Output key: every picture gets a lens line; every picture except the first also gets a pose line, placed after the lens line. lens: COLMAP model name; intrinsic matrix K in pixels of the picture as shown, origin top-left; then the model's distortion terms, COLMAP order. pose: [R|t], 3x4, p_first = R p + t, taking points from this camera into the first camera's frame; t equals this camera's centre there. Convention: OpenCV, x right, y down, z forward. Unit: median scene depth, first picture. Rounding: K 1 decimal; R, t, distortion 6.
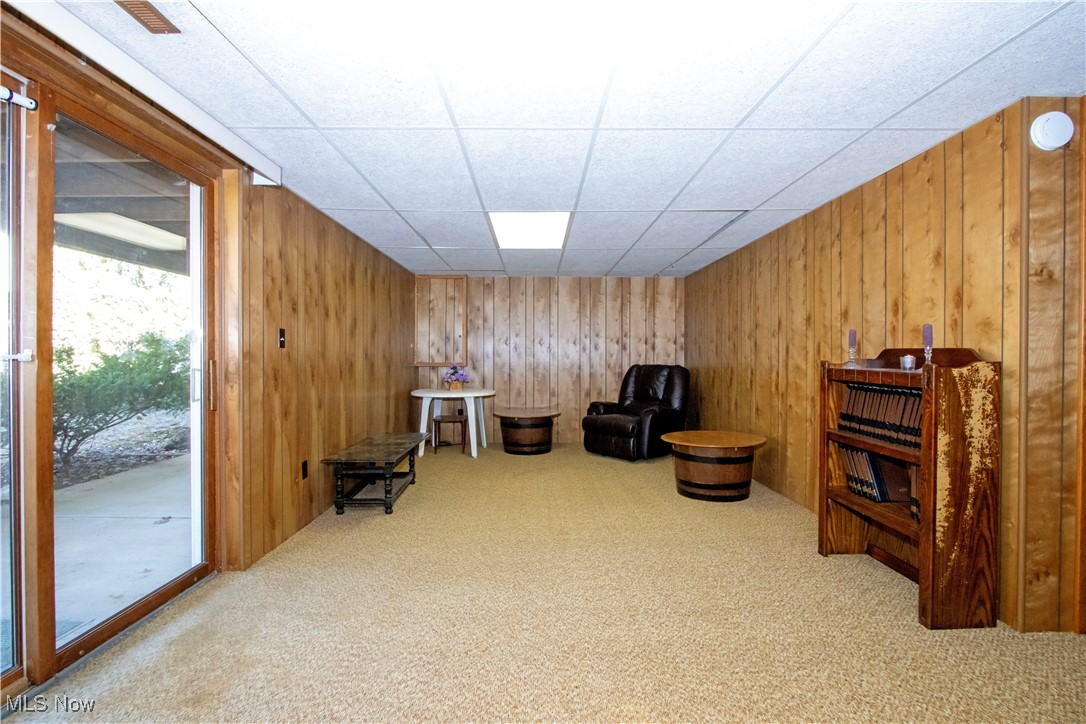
lens RADIAL K [[504.1, 0, 534.0], [0, 504.1, 358.0], [0, 0, 1]] dist [-0.018384, 0.003666]
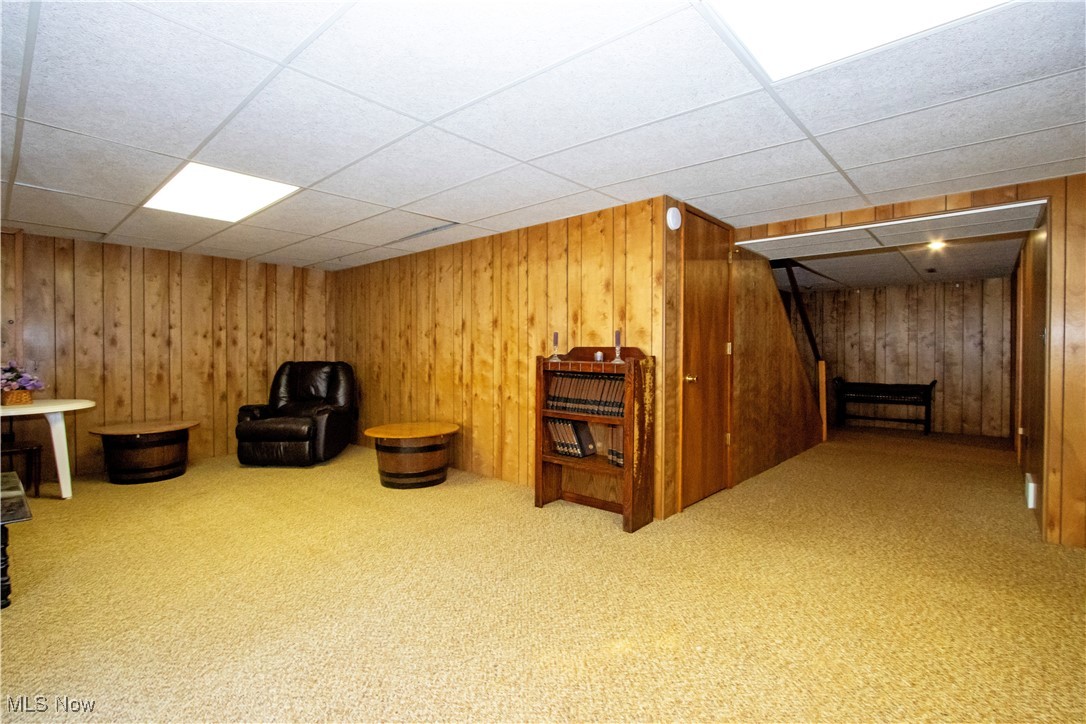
lens RADIAL K [[504.1, 0, 533.6], [0, 504.1, 359.9], [0, 0, 1]] dist [-0.018384, 0.003666]
pose [[0.672813, -0.010353, 0.739740, -0.328330], [0.001946, 0.999923, 0.012224, -0.000177], [-0.739810, -0.006785, 0.672782, 0.121167]]
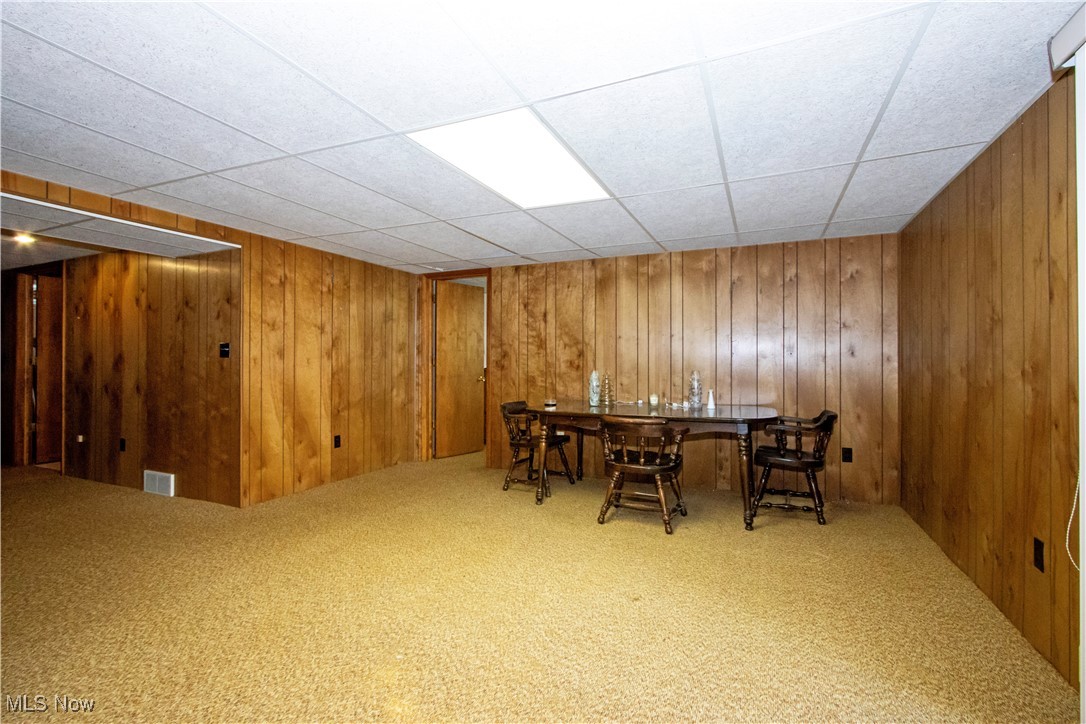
lens RADIAL K [[504.1, 0, 538.8], [0, 504.1, 358.0], [0, 0, 1]] dist [-0.018384, 0.003666]
pose [[-0.915946, 0.001505, 0.401299, -0.159669], [-0.001636, 0.999971, -0.007485, -0.003659], [-0.401298, -0.007512, -0.915917, 0.837666]]
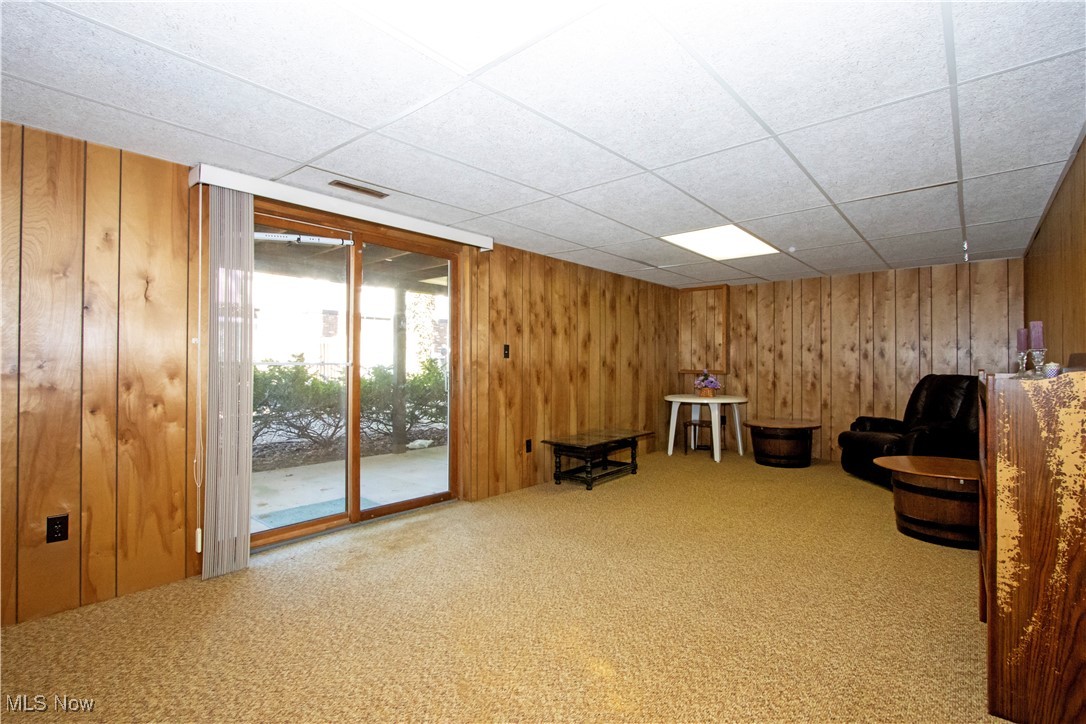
lens RADIAL K [[504.1, 0, 533.9], [0, 504.1, 357.3], [0, 0, 1]] dist [-0.018384, 0.003666]
pose [[0.751872, -0.008154, -0.659259, 0.481790], [-0.002984, 0.999871, -0.015771, 0.000247], [0.659303, 0.013825, 0.751751, -0.040194]]
